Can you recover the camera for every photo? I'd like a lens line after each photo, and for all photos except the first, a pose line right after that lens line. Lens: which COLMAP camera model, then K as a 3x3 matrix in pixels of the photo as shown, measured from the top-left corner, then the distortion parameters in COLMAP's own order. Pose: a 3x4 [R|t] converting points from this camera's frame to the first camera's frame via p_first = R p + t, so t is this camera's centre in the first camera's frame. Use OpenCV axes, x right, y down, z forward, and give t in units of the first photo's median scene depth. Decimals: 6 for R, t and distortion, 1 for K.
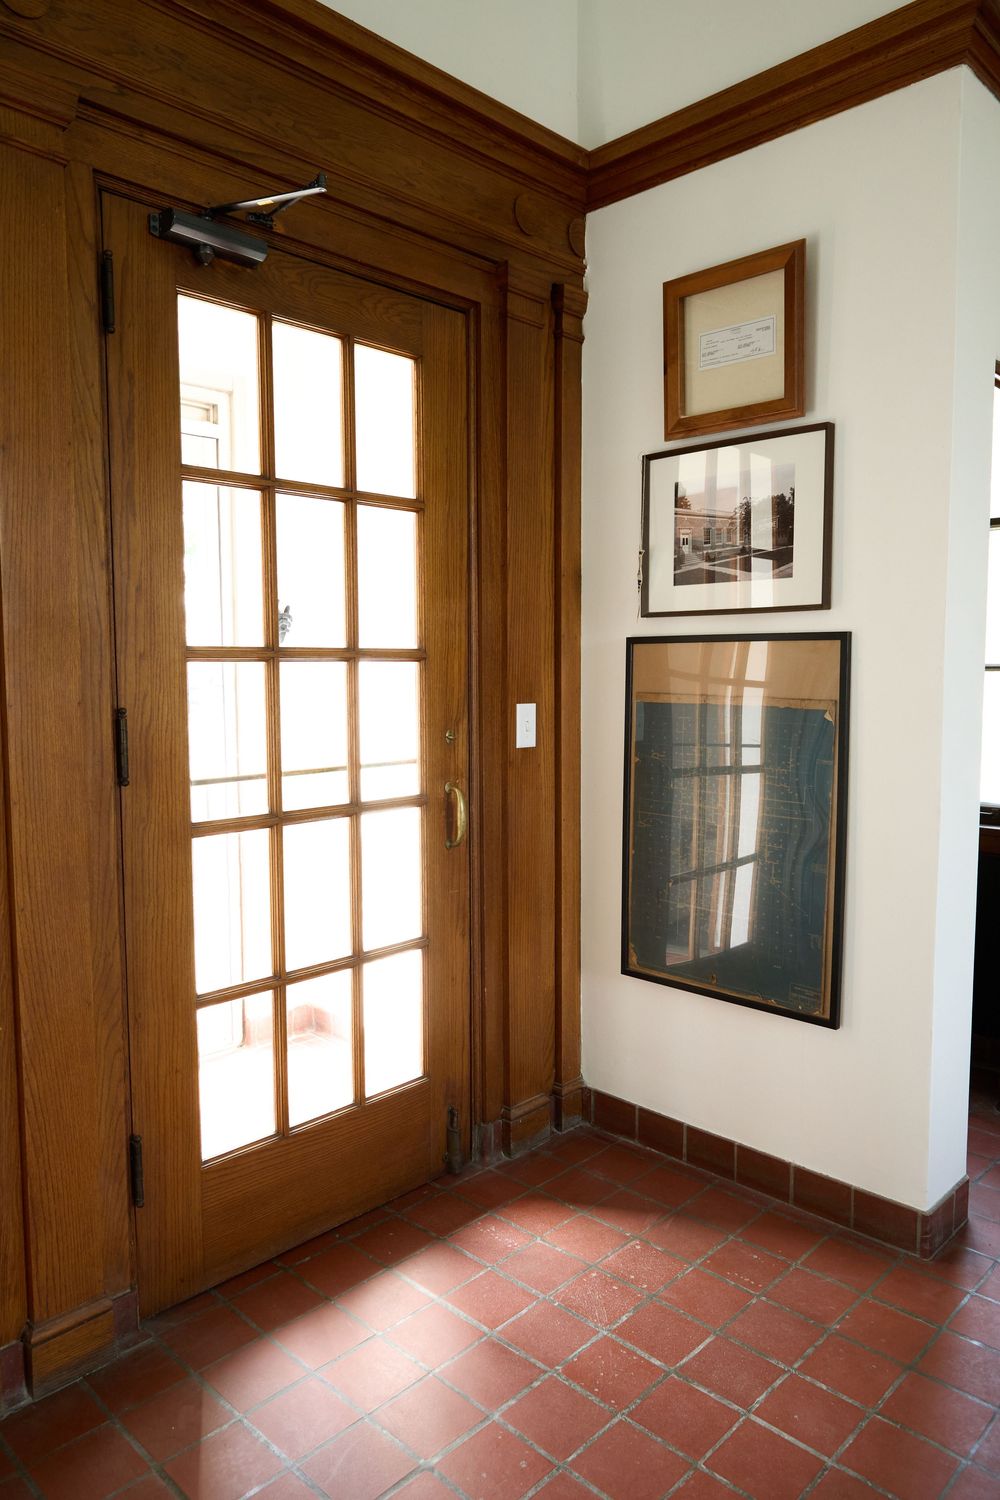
lens RADIAL K [[1008.4, 0, 500.0], [0, 1008.4, 750.0], [0, 0, 1]] dist [-0.005667, 0.000213]
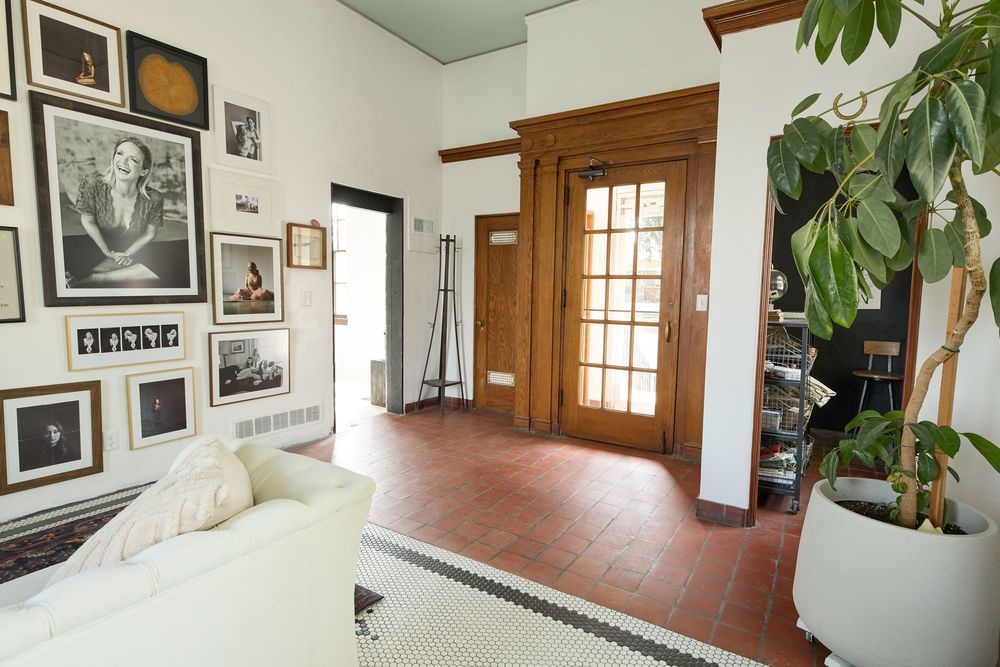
lens RADIAL K [[518.3, 0, 499.4], [0, 518.3, 336.7], [0, 0, 1]] dist [0.002310, -0.000262]
pose [[0.205296, 0.097926, -0.973789, 1.518262], [-0.099175, 0.991942, 0.078844, 0.011283], [0.973662, 0.080389, 0.213353, 0.217166]]
